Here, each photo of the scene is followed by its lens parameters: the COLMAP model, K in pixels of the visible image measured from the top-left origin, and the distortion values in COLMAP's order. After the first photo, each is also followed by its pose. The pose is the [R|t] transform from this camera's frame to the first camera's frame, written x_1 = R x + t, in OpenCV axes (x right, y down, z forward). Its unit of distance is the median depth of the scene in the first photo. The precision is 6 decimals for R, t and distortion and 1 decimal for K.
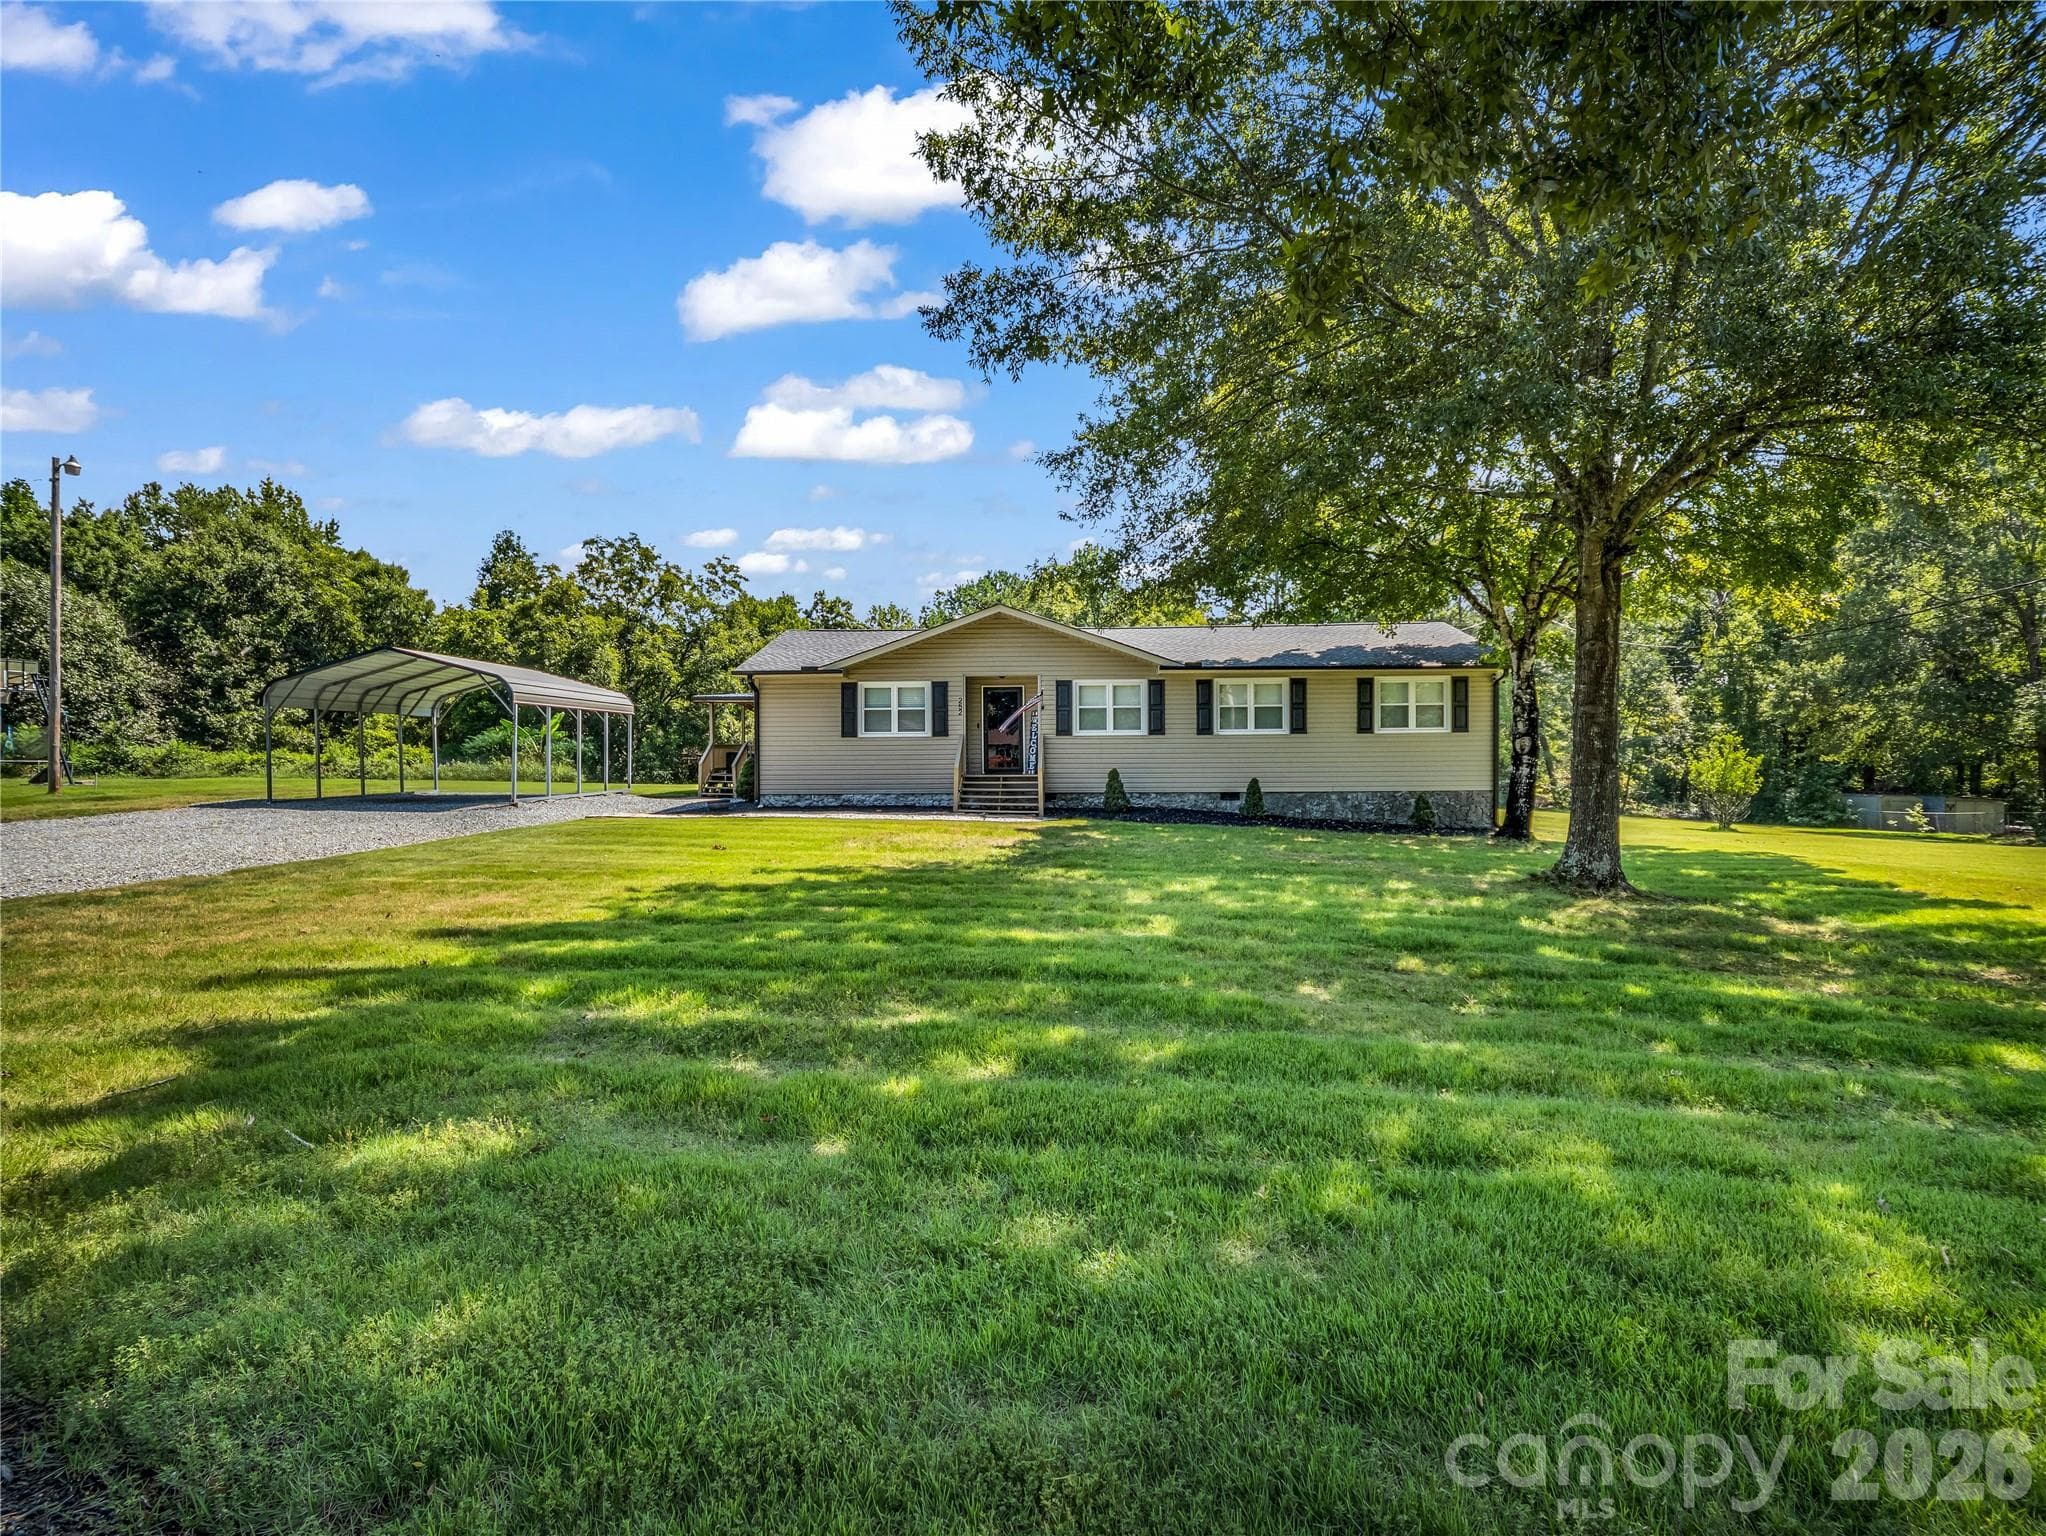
lens RADIAL K [[1003.7, 0, 1023.0], [0, 1003.7, 768.0], [0, 0, 1]] dist [-0.010750, -0.000598]
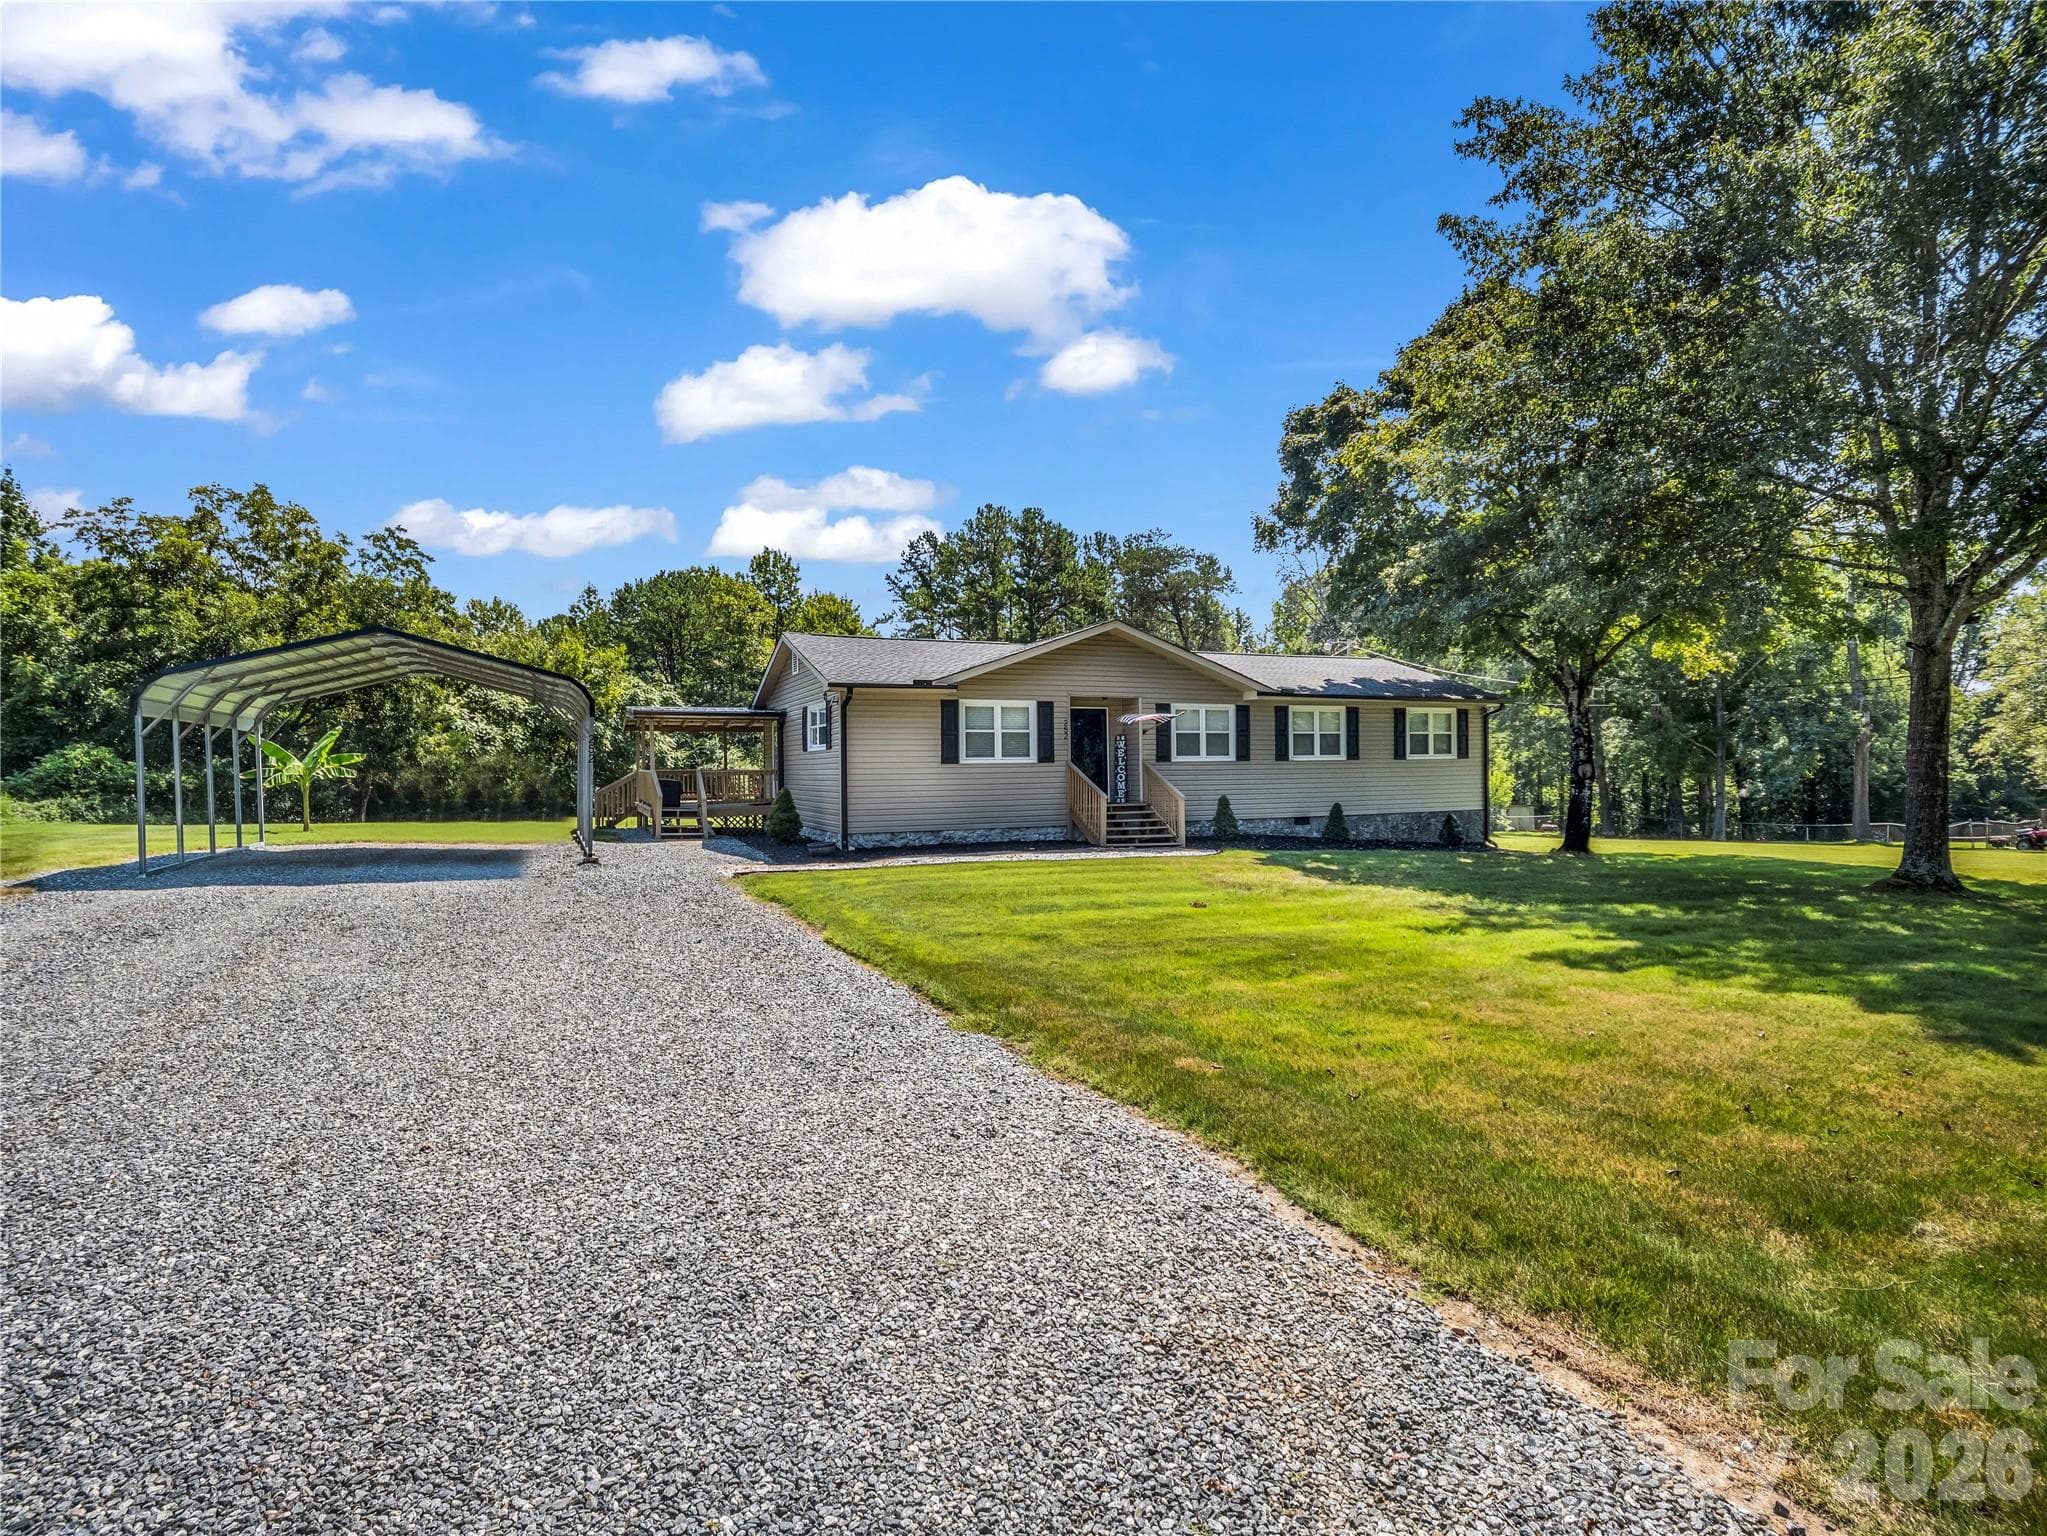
lens RADIAL K [[1004.2, 0, 1023.5], [0, 1004.2, 768.0], [0, 0, 1]] dist [-0.010750, -0.000598]
pose [[0.897098, -0.003601, 0.441817, -0.496284], [0.011228, 0.999830, -0.014649, -0.013869], [-0.441689, 0.018102, 0.896986, 0.204427]]
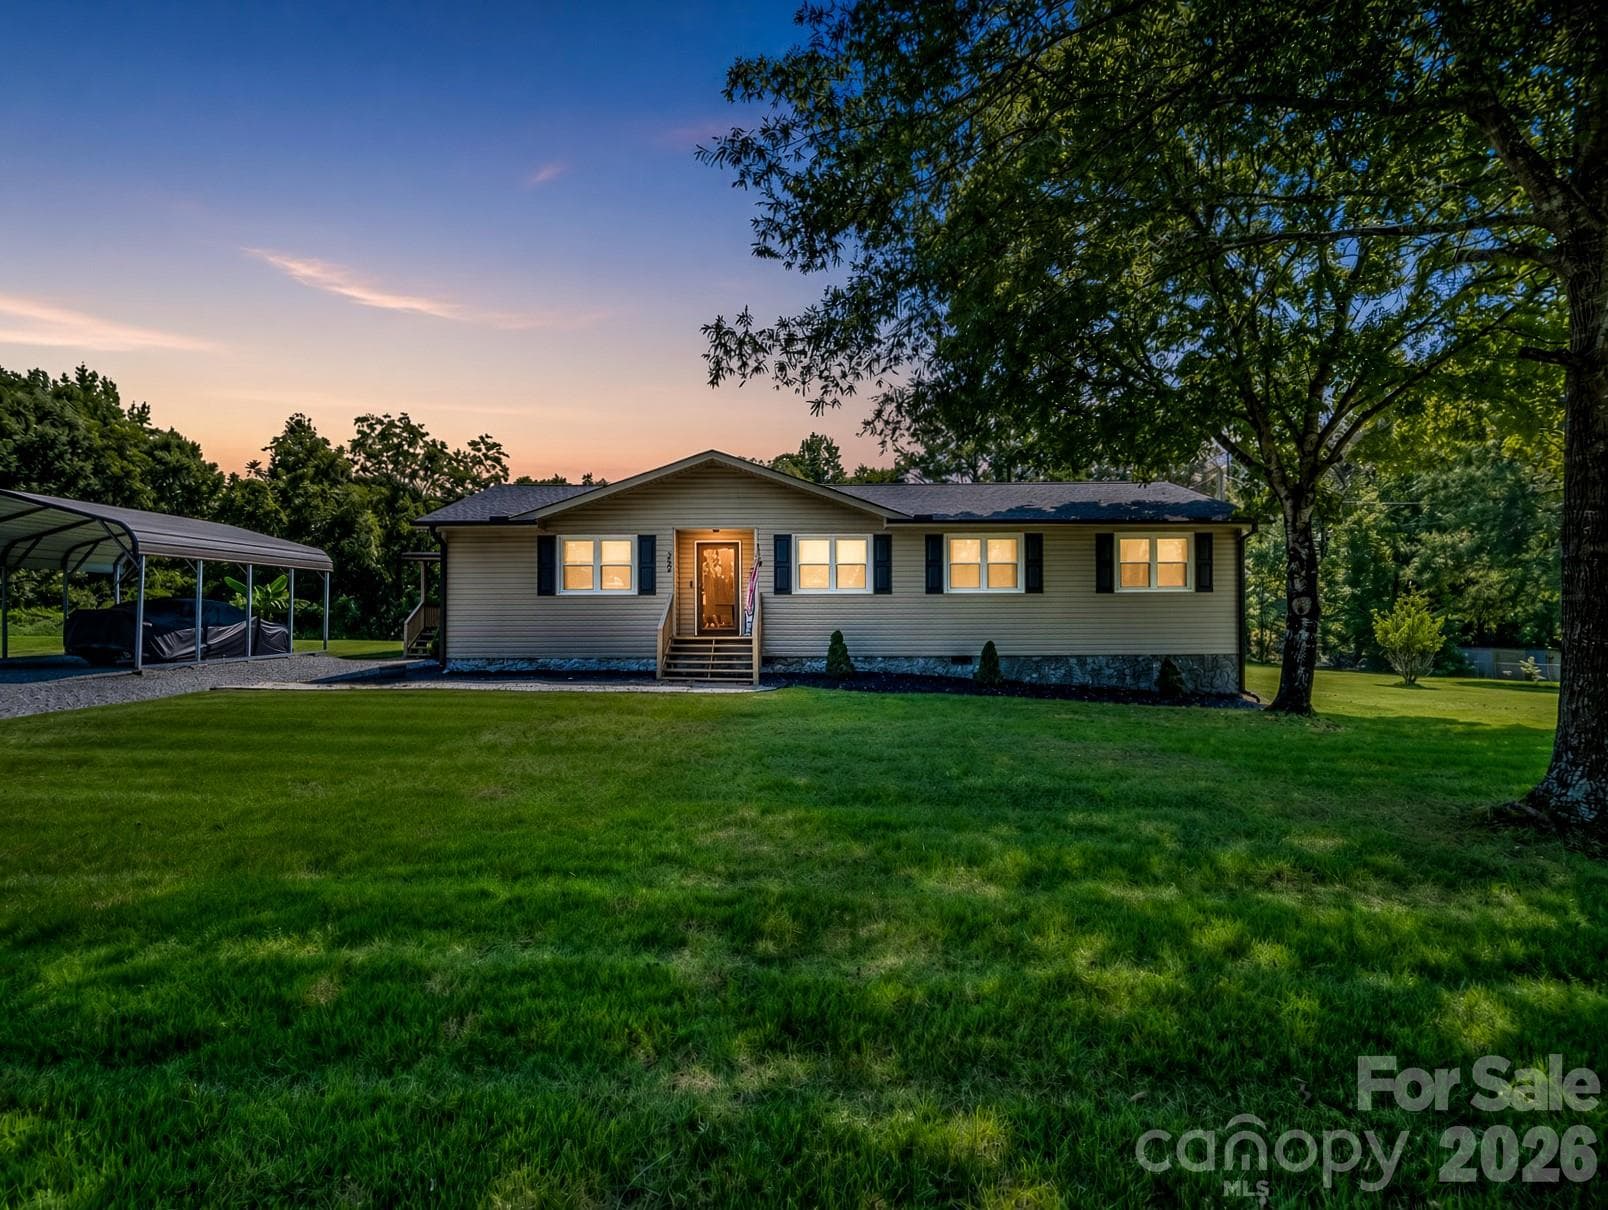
lens RADIAL K [[788.8, 0, 804.0], [0, 788.8, 605.0], [0, 0, 1]] dist [-0.010750, -0.000598]
pose [[0.998689, 0.002007, 0.051146, 0.023017], [-0.000857, 0.999747, -0.022483, -0.006308], [-0.051178, 0.022410, 0.998438, 0.276915]]
